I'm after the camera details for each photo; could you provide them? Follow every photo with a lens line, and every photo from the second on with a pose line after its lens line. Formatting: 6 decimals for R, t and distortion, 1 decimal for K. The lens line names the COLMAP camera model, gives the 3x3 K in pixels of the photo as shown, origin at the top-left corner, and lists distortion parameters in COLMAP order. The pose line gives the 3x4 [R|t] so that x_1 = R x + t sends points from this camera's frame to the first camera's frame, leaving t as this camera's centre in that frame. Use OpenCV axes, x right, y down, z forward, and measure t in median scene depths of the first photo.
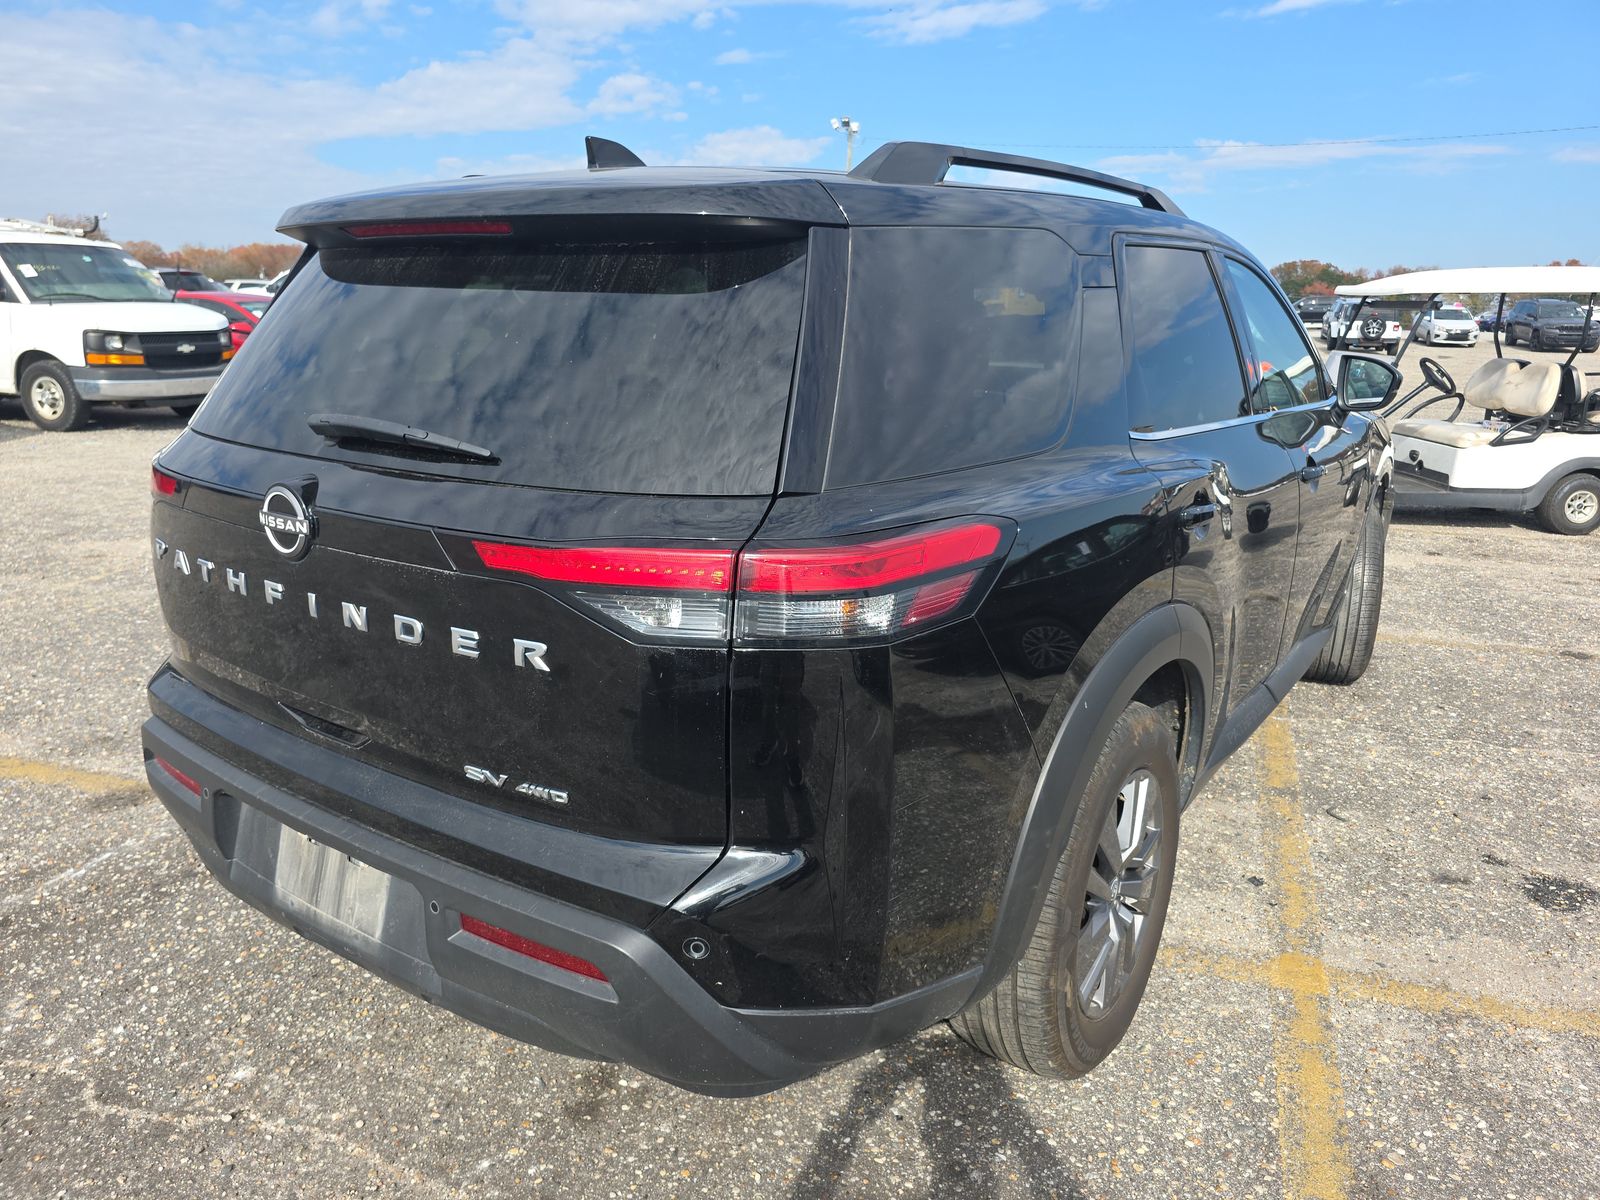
lens RADIAL K [[1076.2, 0, 800.0], [0, 1076.2, 600.0], [0, 0, 1]] dist [0.003728, 0.000790]
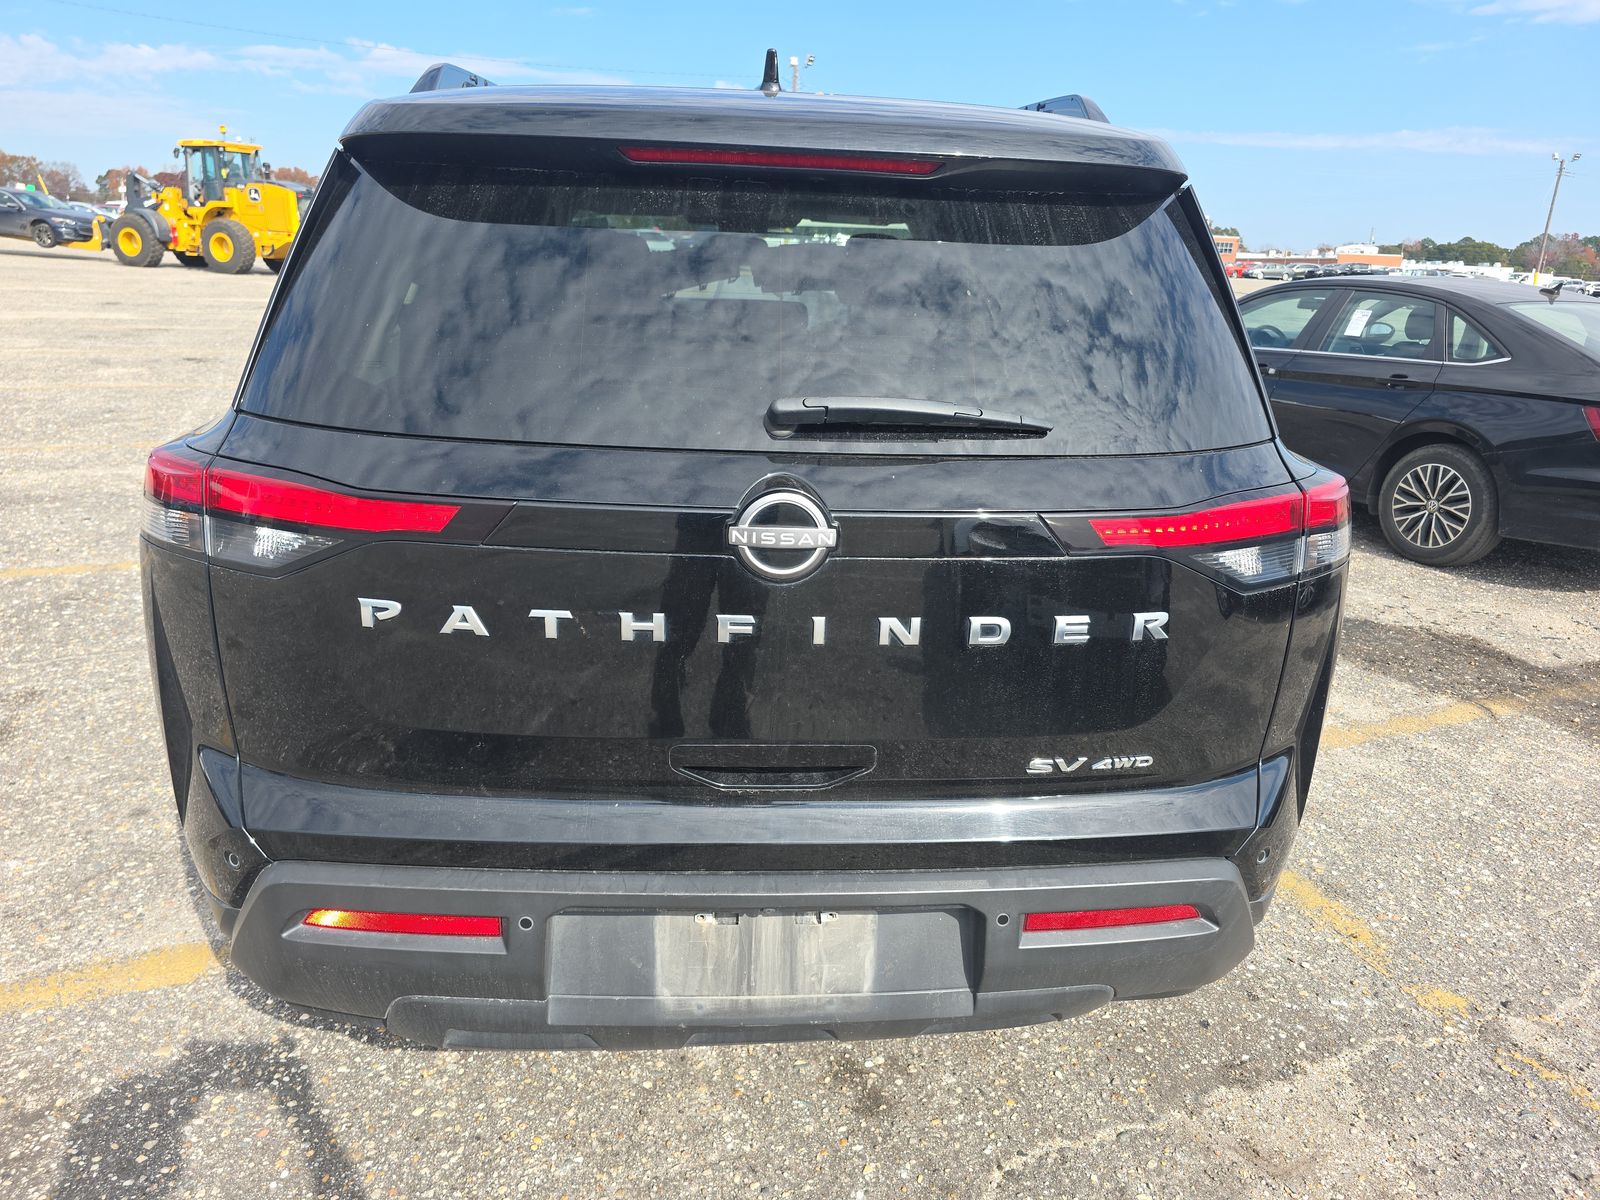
lens RADIAL K [[1057.6, 0, 800.0], [0, 1057.6, 600.0], [0, 0, 1]] dist [0.034163, -0.000130]
pose [[0.785054, -0.184142, 0.591424, -0.939661], [0.139271, 0.982817, 0.121135, -0.118353], [-0.603568, -0.012730, 0.797210, 0.366215]]
